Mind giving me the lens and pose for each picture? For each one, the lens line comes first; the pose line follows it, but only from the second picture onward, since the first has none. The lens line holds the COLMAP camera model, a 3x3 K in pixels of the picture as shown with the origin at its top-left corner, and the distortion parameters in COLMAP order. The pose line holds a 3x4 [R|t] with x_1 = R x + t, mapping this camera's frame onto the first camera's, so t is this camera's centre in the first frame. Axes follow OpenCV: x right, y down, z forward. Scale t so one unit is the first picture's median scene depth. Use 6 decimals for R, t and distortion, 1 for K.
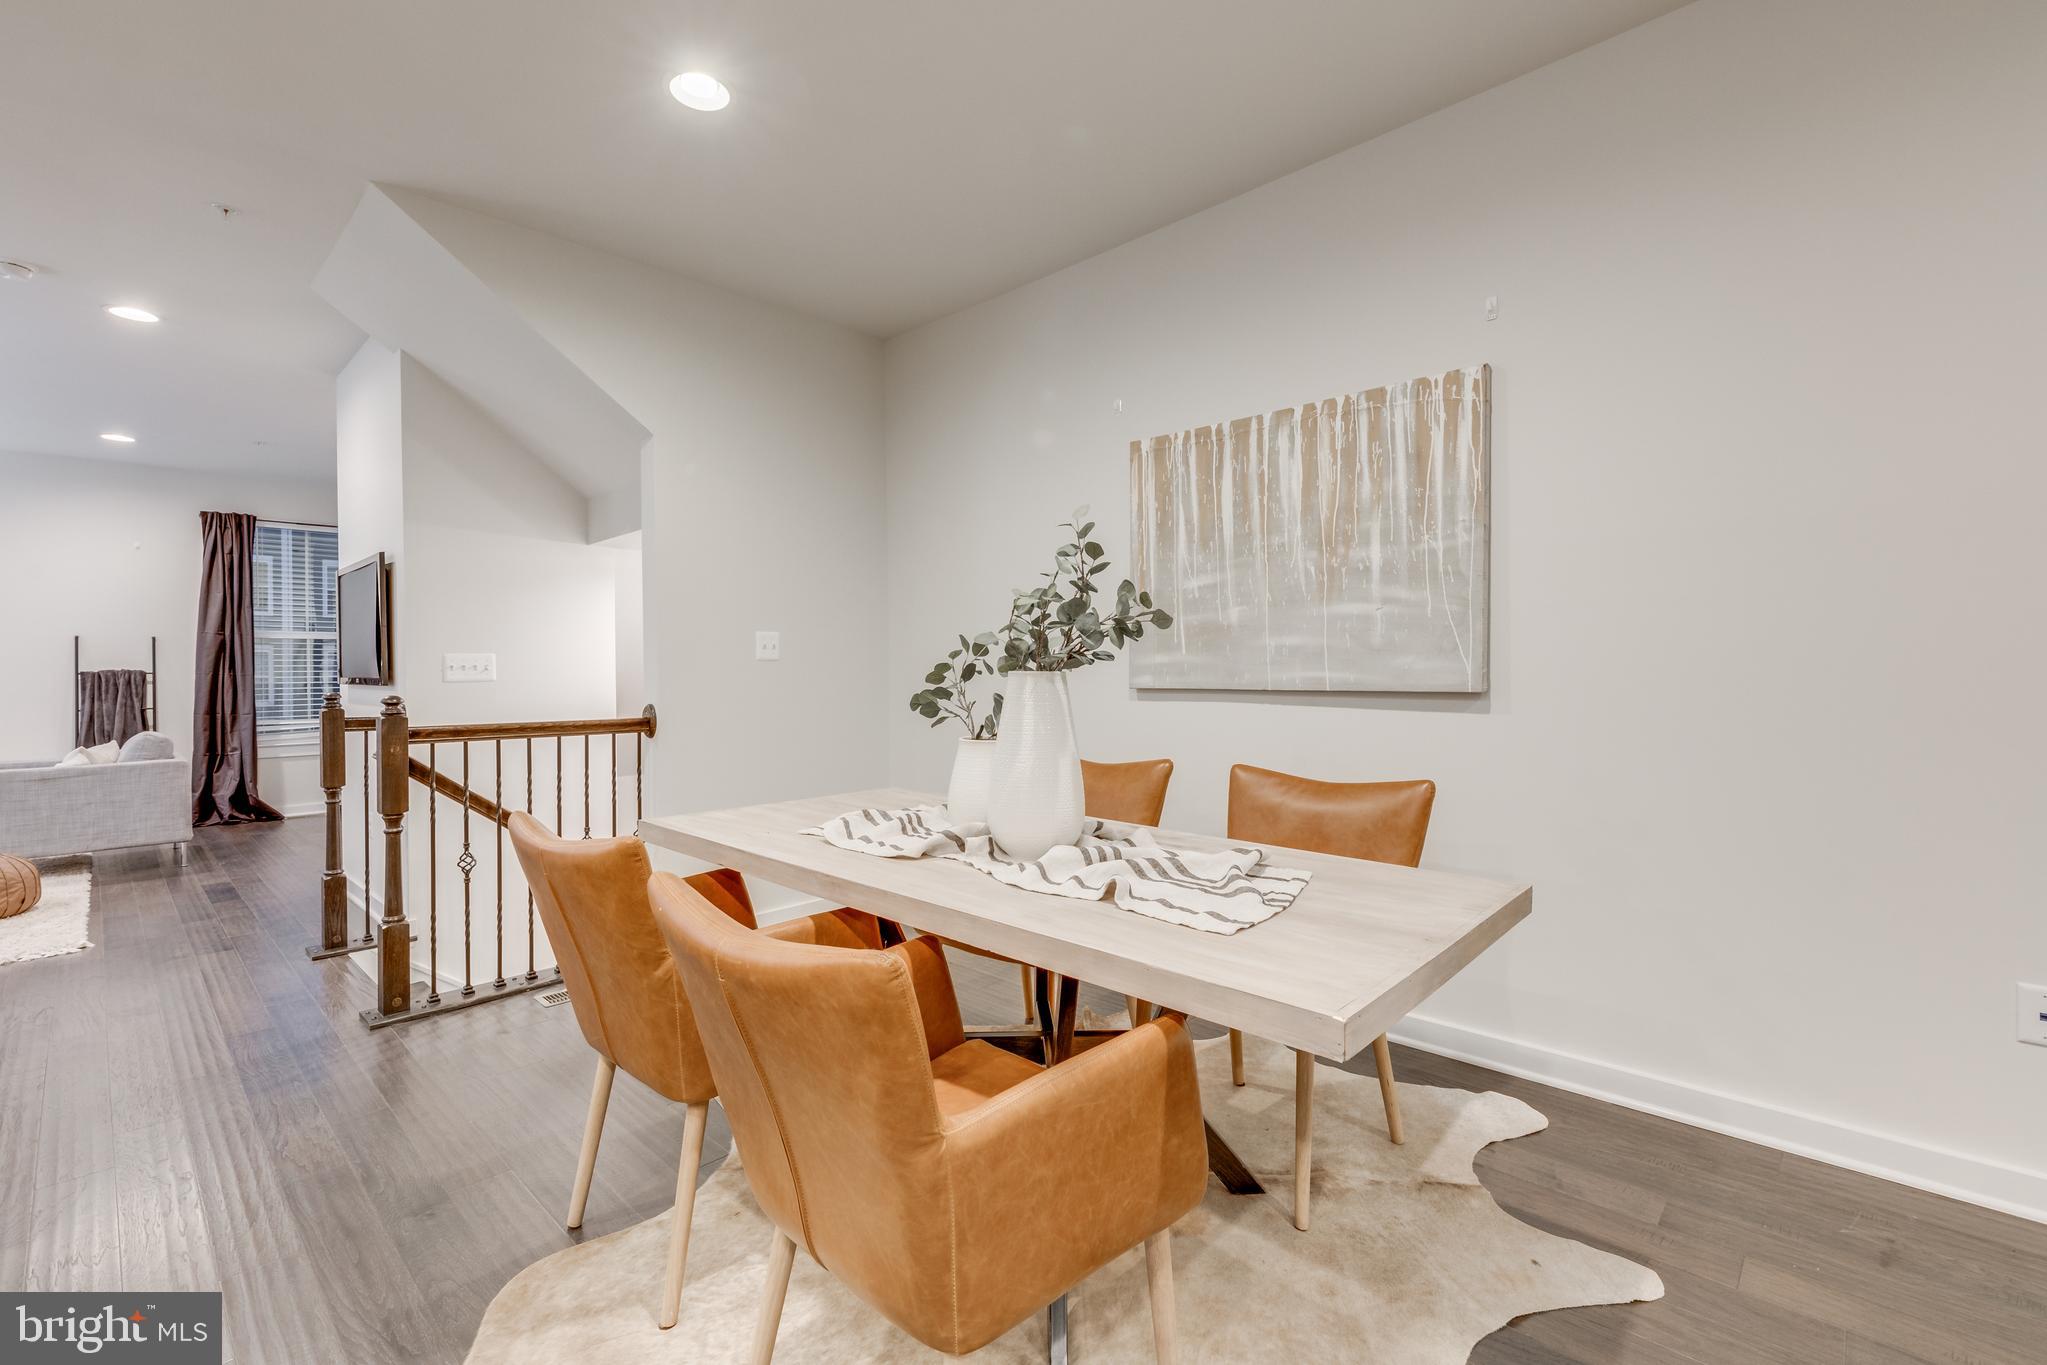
lens RADIAL K [[877.9, 0, 1020.5], [0, 877.9, 679.8], [0, 0, 1]] dist [0.000027, -0.000020]
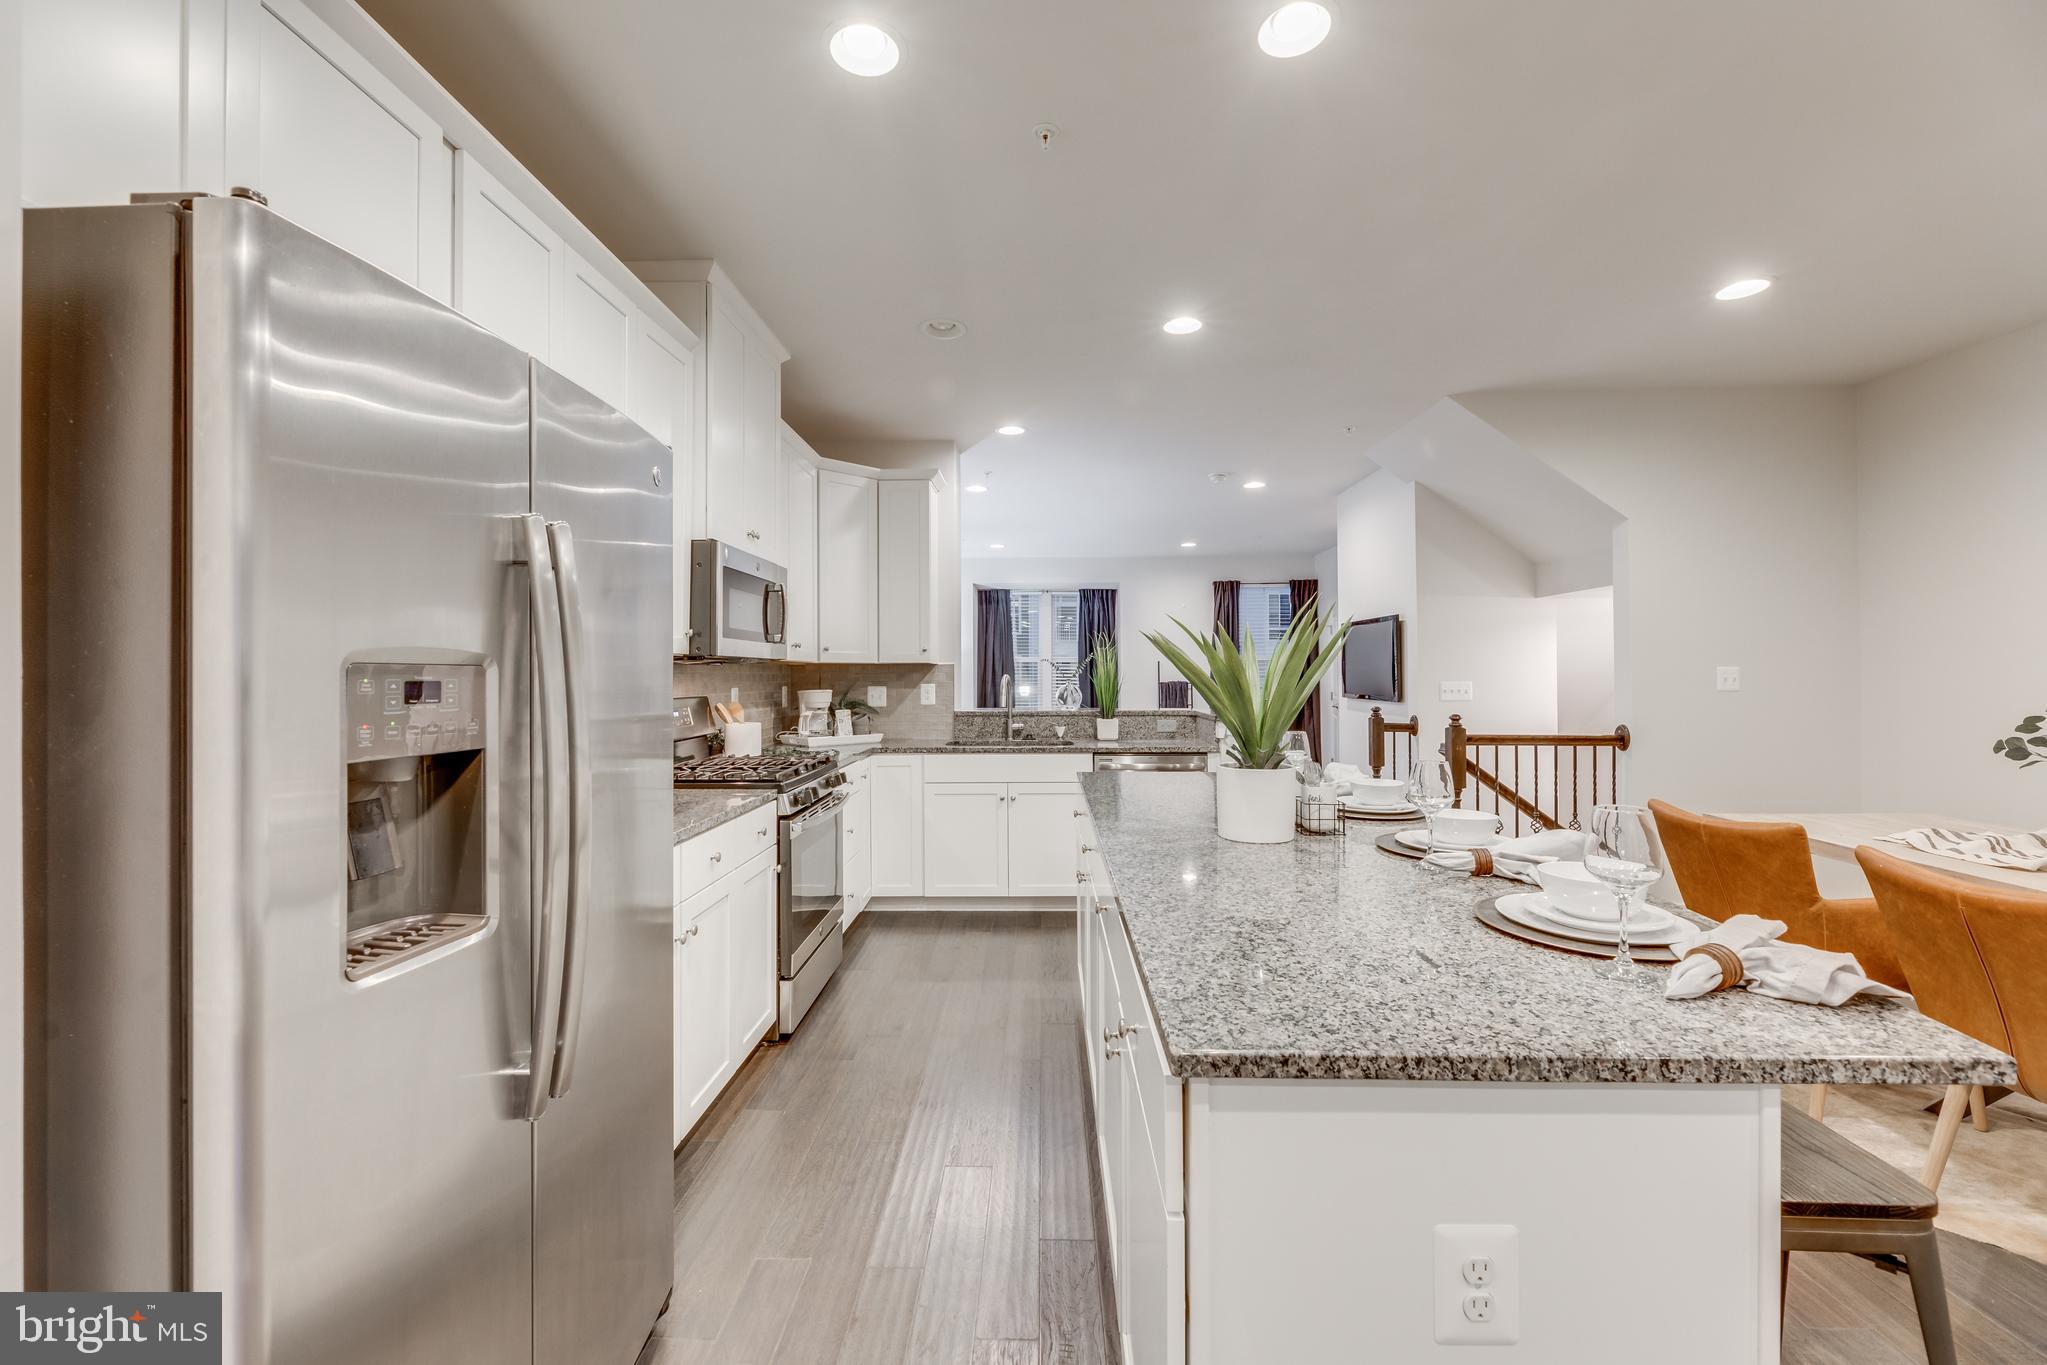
lens RADIAL K [[822.8, 0, 1017.7], [0, 822.8, 675.8], [0, 0, 1]] dist [0.000082, -0.000147]
pose [[0.668452, 0.007468, -0.743718, -0.115797], [-0.008942, 0.999958, 0.002004, -0.040238], [0.743702, 0.005311, 0.668490, -0.497444]]
